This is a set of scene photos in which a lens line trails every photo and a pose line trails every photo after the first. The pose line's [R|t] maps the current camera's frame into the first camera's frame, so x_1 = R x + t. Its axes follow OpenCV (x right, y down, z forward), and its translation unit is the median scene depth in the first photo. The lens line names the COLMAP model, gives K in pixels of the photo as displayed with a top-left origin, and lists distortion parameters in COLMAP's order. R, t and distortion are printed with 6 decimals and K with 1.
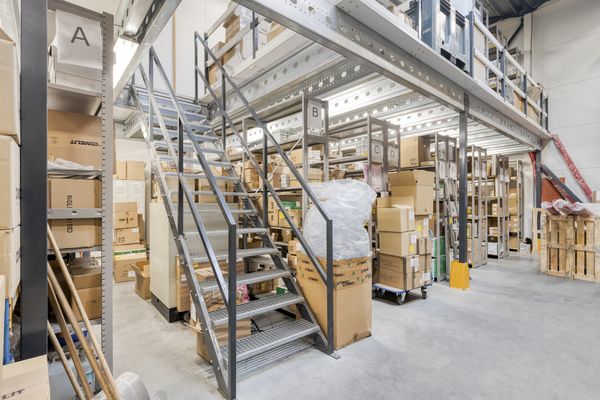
lens RADIAL K [[295.1, 0, 299.3], [0, 295.1, 204.8], [0, 0, 1]] dist [0.002025, -0.002055]
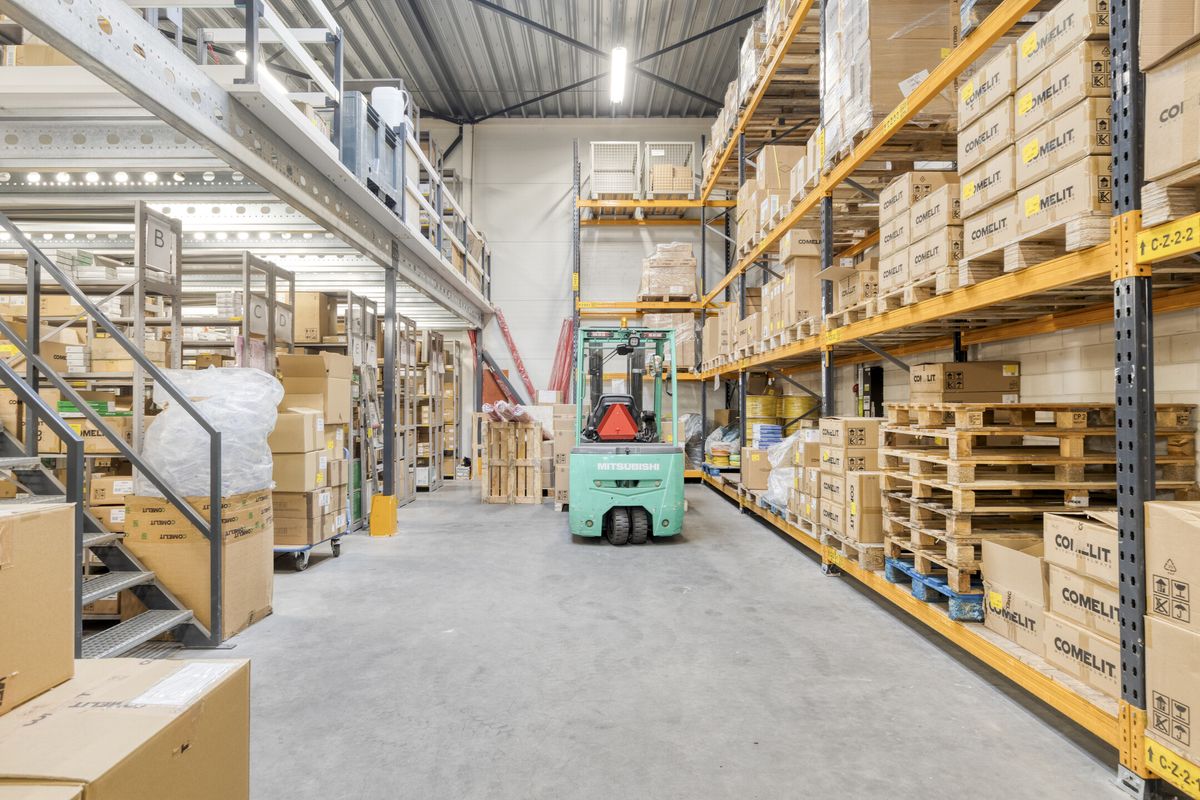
lens RADIAL K [[630.3, 0, 593.7], [0, 630.3, 398.0], [0, 0, 1]] dist [-0.001253, -0.000634]
pose [[0.651268, 0.012297, 0.758748, -0.206384], [-0.000773, 0.999879, -0.015542, -0.000719], [-0.758847, 0.009535, 0.651199, -0.251251]]
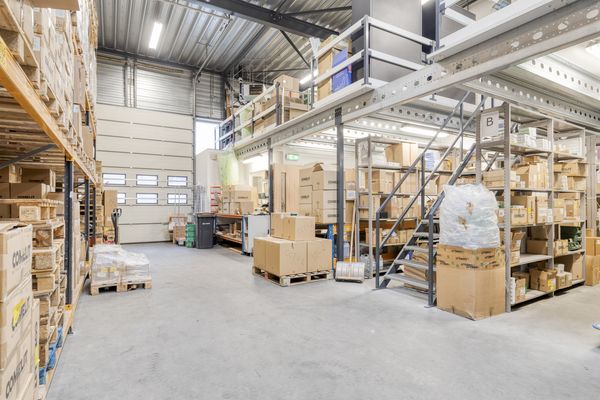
lens RADIAL K [[315.1, 0, 296.3], [0, 315.1, 203.5], [0, 0, 1]] dist [-0.001253, -0.000634]
pose [[-0.180644, -0.000516, -0.983548, 0.931306], [0.002267, 0.999997, -0.000941, -0.001977], [0.983546, -0.002399, -0.180643, 0.332986]]
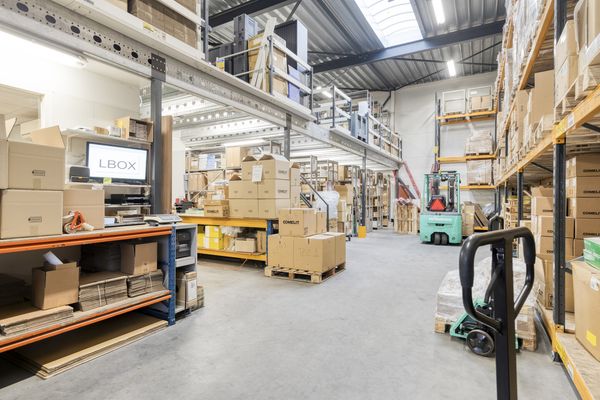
lens RADIAL K [[315.1, 0, 296.6], [0, 315.1, 200.2], [0, 0, 1]] dist [-0.001253, -0.000634]
pose [[0.942937, 0.004141, 0.332945, -0.651229], [-0.005293, 0.999983, 0.002553, -0.000001], [-0.332929, -0.004170, 0.942943, -0.973982]]
